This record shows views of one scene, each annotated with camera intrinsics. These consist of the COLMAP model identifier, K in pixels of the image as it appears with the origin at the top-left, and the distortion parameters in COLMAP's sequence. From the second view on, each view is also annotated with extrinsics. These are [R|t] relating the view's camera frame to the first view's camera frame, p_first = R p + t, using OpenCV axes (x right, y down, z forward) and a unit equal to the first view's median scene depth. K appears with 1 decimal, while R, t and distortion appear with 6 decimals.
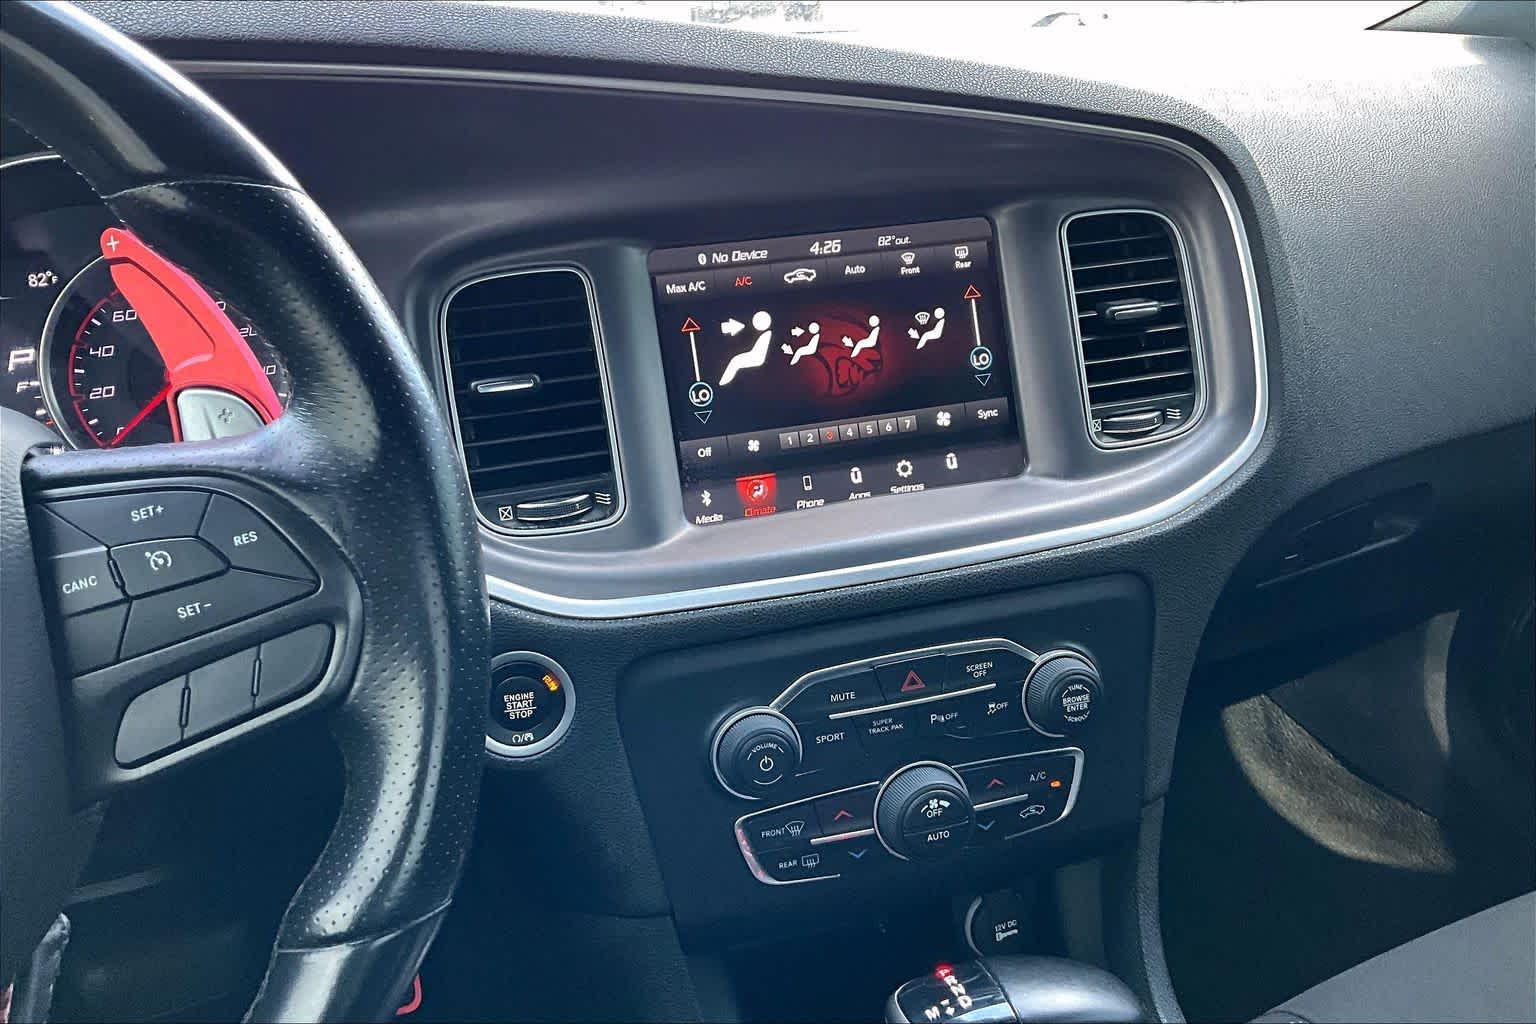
lens RADIAL K [[1263.8, 0, 748.2], [0, 1263.8, 508.8], [0, 0, 1]] dist [0.069997, -0.126304]
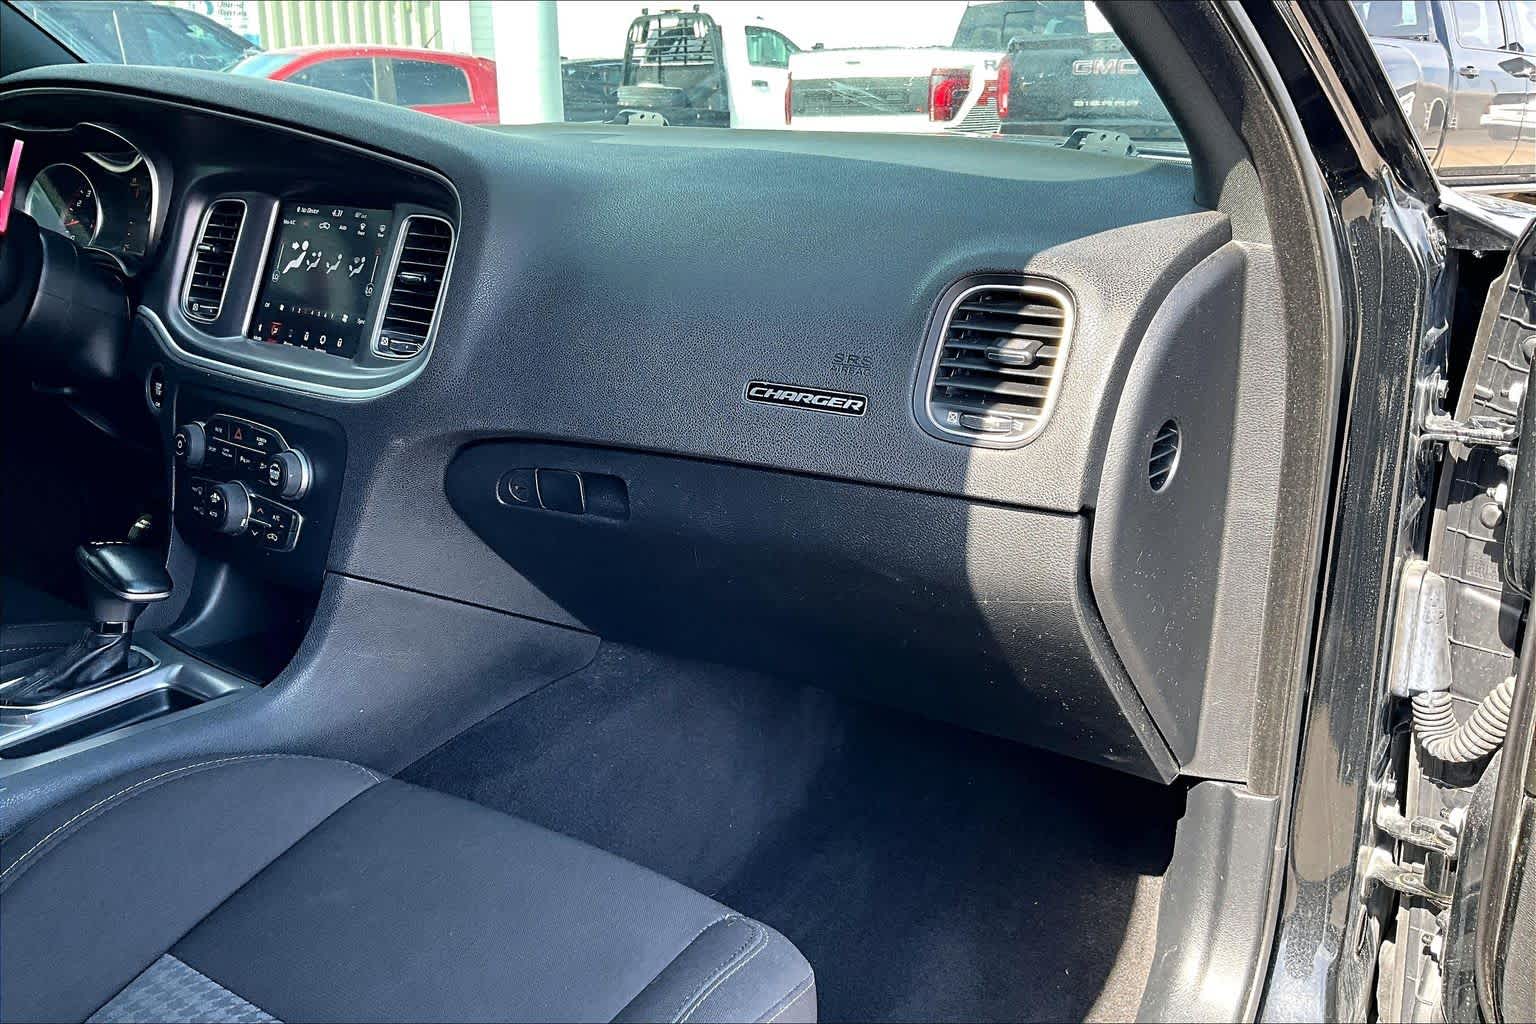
lens RADIAL K [[1305.3, 0, 768.0], [0, 1305.3, 512.0], [0, 0, 1]] dist [0.074648, -0.197071]
pose [[0.581027, 0.282092, -0.763434, 2.021295], [-0.355915, 0.931634, 0.073366, -0.169234], [0.731937, 0.229089, 0.641706, 0.350721]]
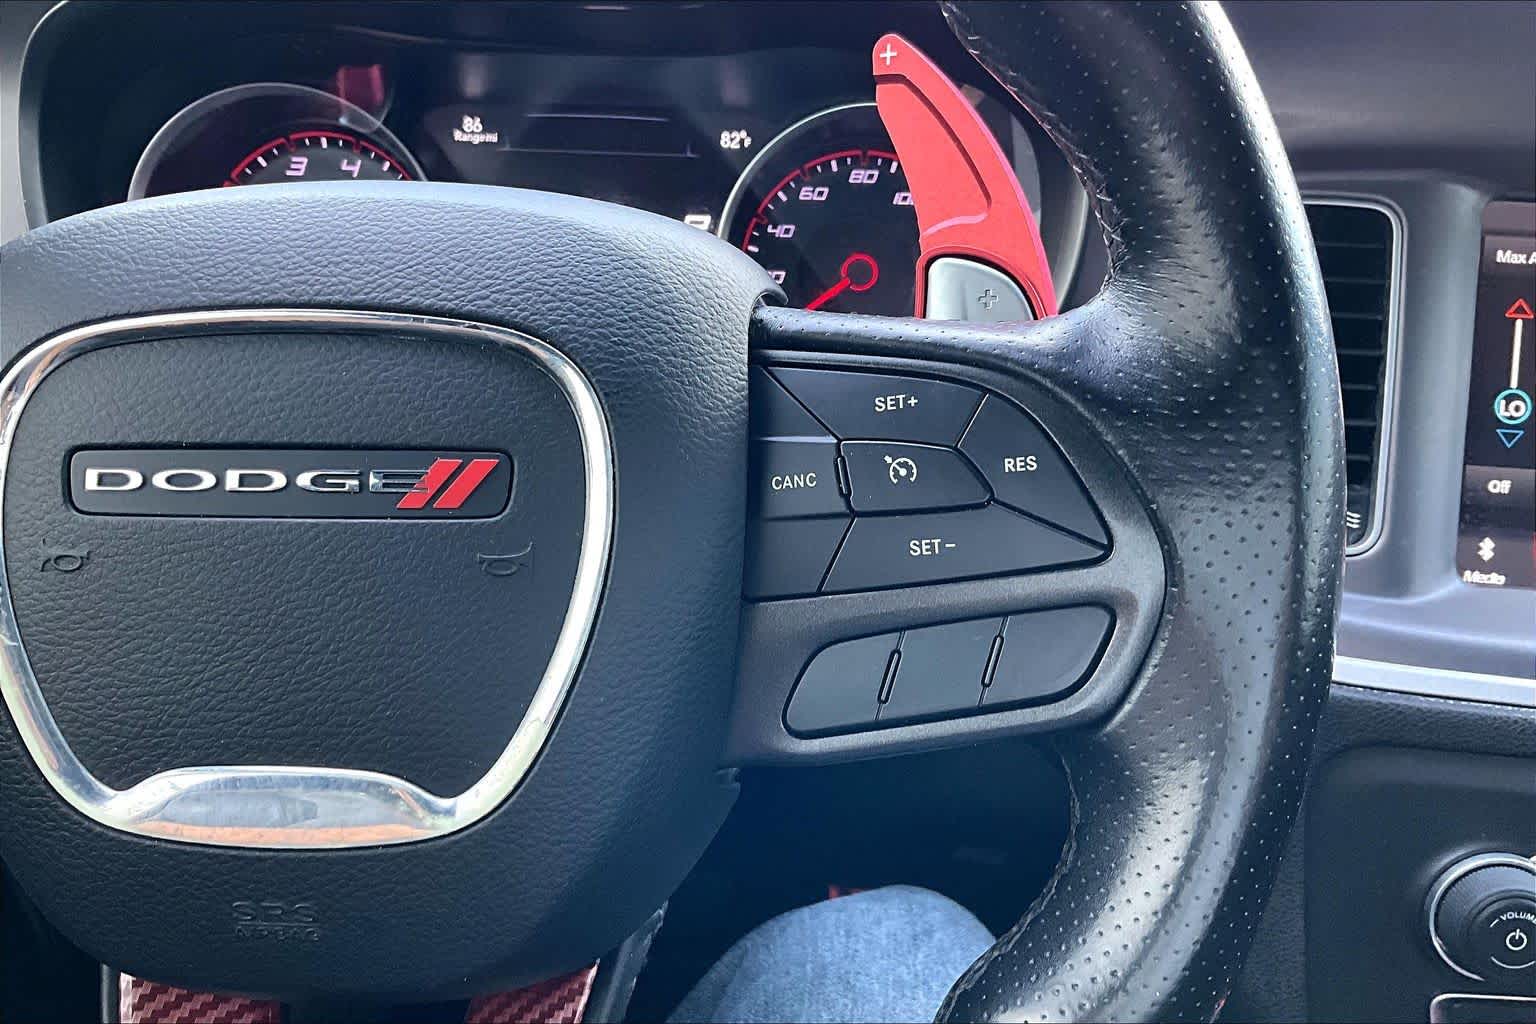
lens RADIAL K [[1305.3, 0, 768.0], [0, 1305.3, 512.0], [0, 0, 1]] dist [0.074648, -0.197071]
pose [[0.909638, 0.214836, -0.355533, -0.145202], [-0.213654, 0.975958, 0.043098, 0.026399], [0.356245, 0.036758, 0.933669, 0.157170]]
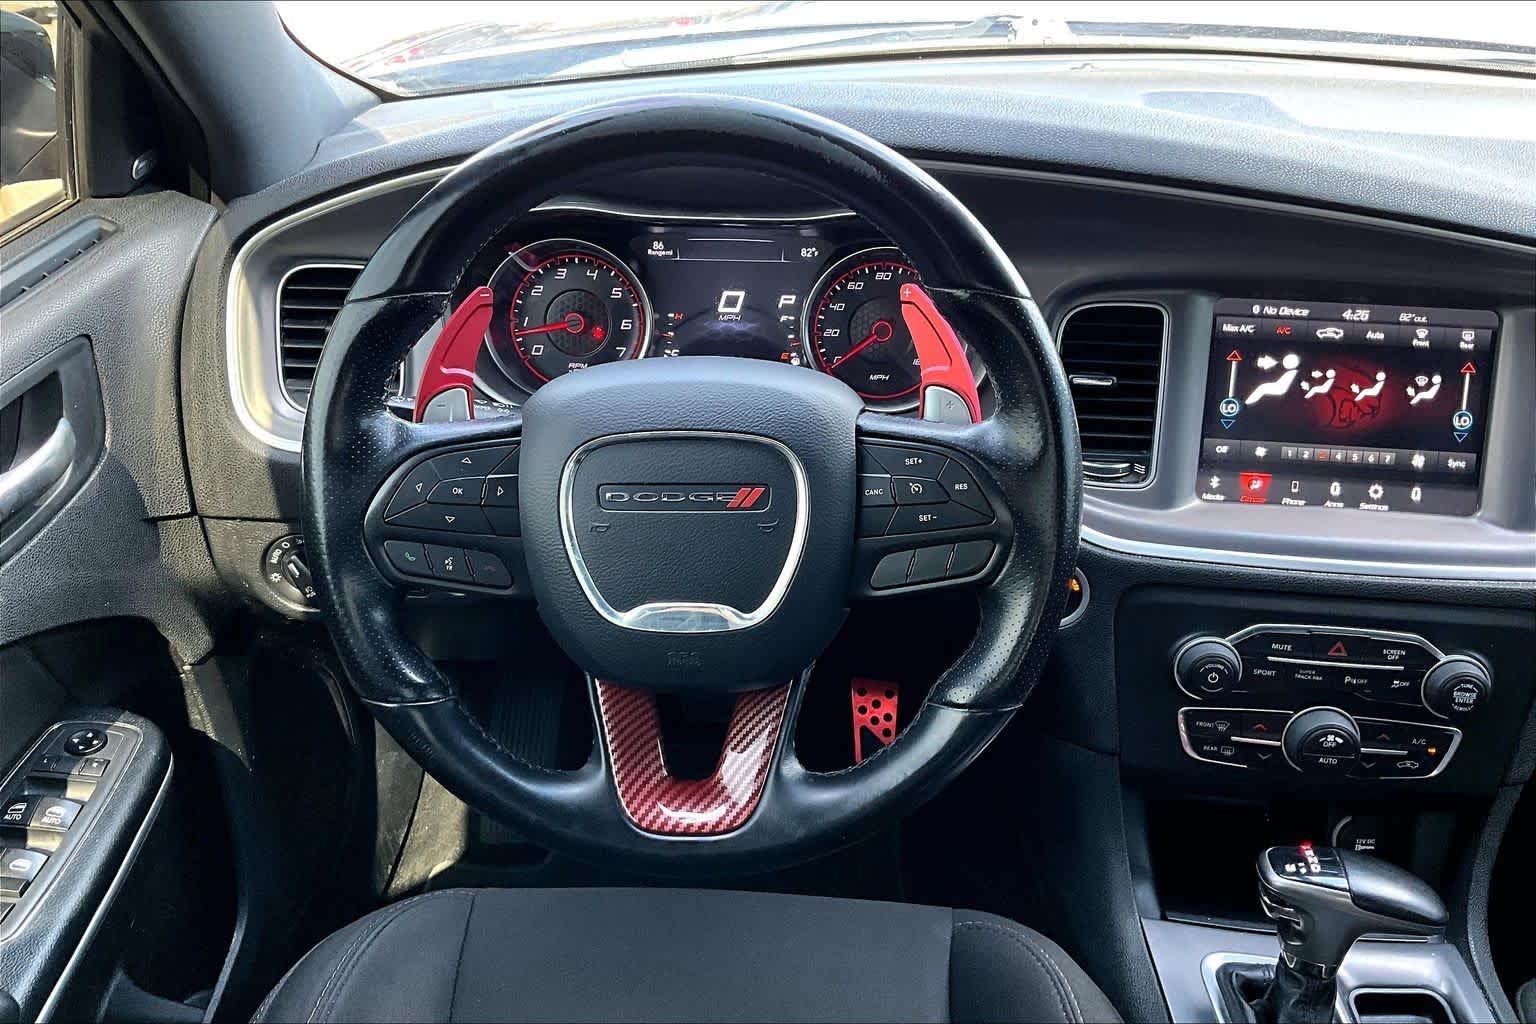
lens RADIAL K [[1257.4, 0, 775.5], [0, 1257.4, 518.3], [0, 0, 1]] dist [0.077421, -0.200490]
pose [[0.920308, 0.234438, -0.313163, -0.032484], [-0.194486, 0.968788, 0.153701, -0.089100], [0.339422, -0.080546, 0.937179, -0.454539]]
